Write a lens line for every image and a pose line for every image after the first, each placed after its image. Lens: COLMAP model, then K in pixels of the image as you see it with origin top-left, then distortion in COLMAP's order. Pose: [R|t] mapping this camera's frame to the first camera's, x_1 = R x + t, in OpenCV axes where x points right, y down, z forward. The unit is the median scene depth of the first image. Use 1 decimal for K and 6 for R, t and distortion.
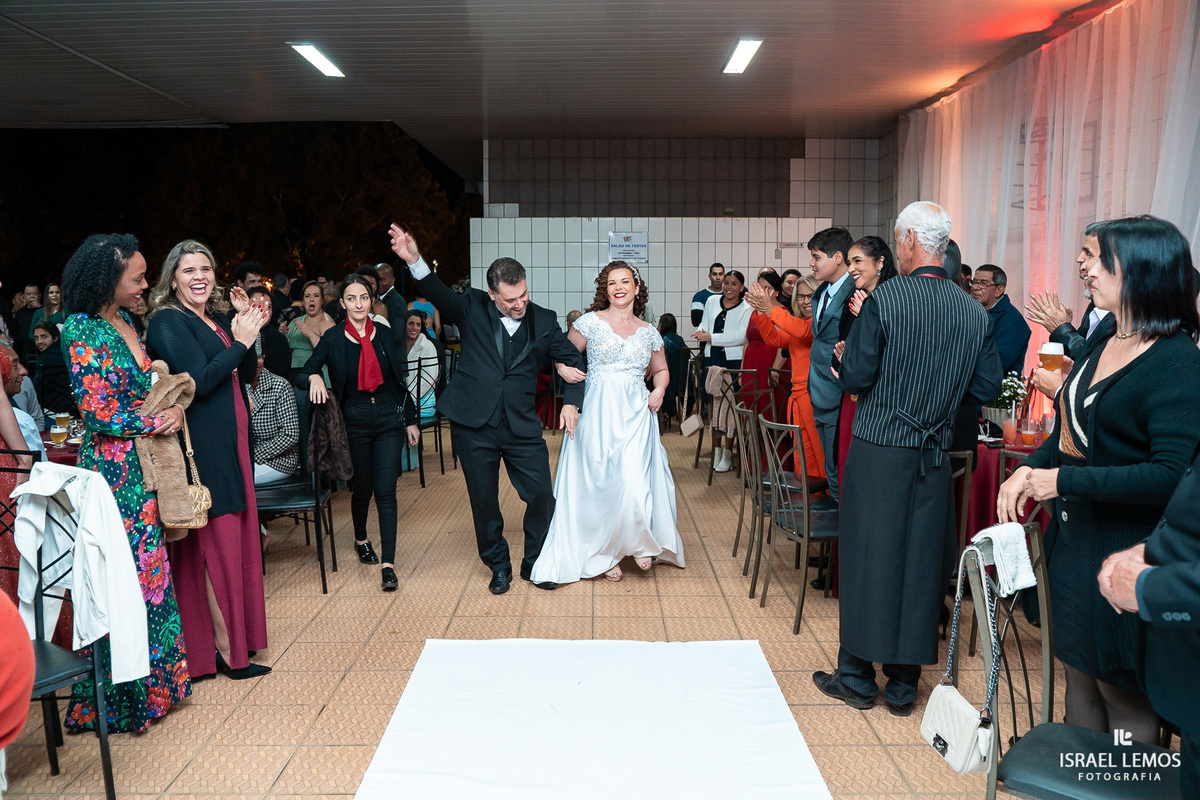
lens RADIAL K [[956.0, 0, 600.6], [0, 956.0, 384.0], [0, 0, 1]] dist [-0.108607, 0.081792]
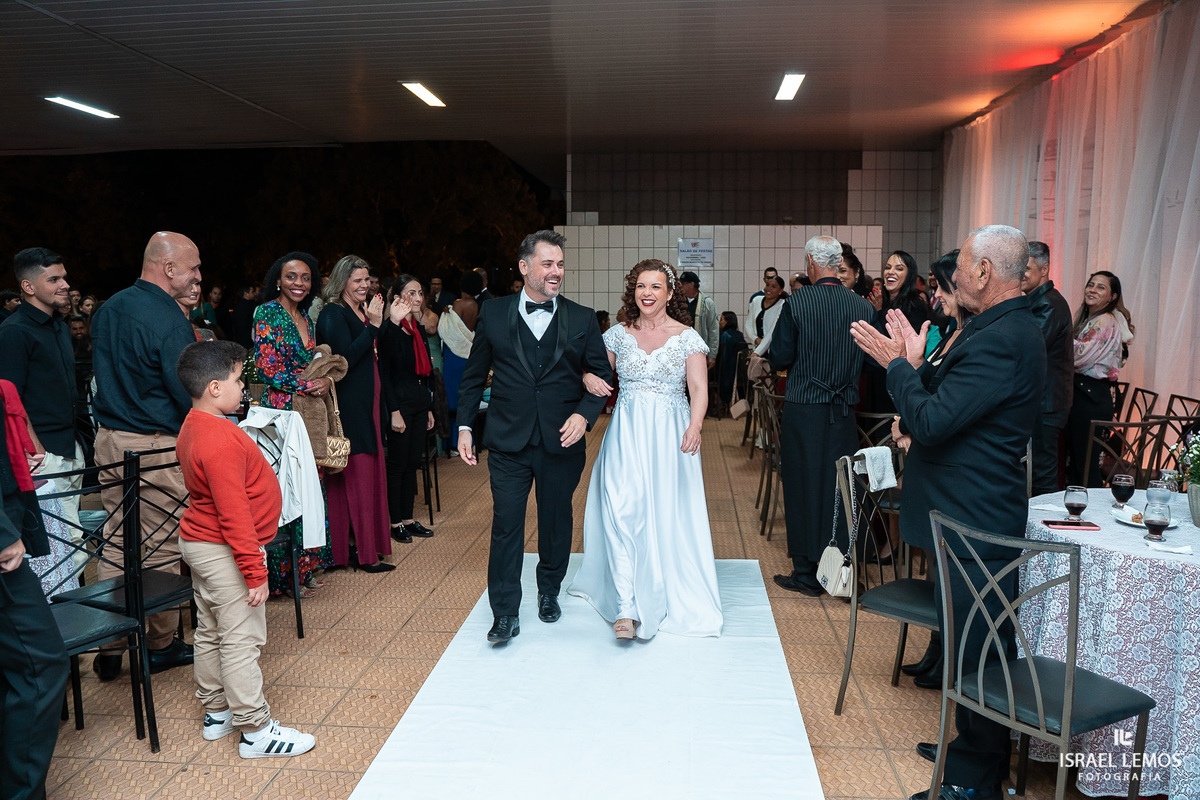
lens RADIAL K [[956.0, 0, 600.6], [0, 956.0, 384.0], [0, 0, 1]] dist [-0.108607, 0.081792]
pose [[0.995724, 0.011676, -0.091640, 0.027082], [-0.011614, 0.999932, 0.001202, 0.011299], [0.091647, -0.000132, 0.995792, -0.134003]]
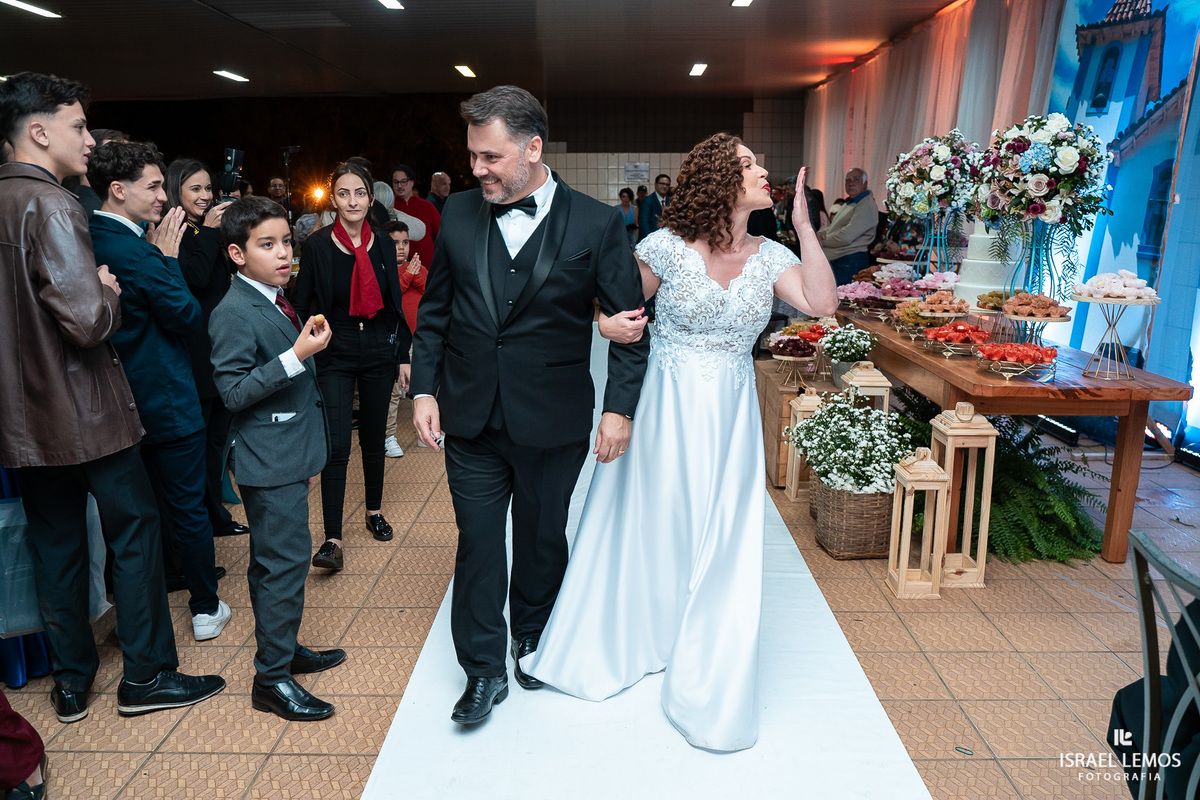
lens RADIAL K [[956.0, 0, 600.6], [0, 956.0, 384.0], [0, 0, 1]] dist [-0.108607, 0.081792]
pose [[0.999864, 0.004115, -0.015967, -0.005844], [-0.002603, 0.995611, 0.093549, 0.075341], [0.016282, -0.093495, 0.995487, -0.754333]]
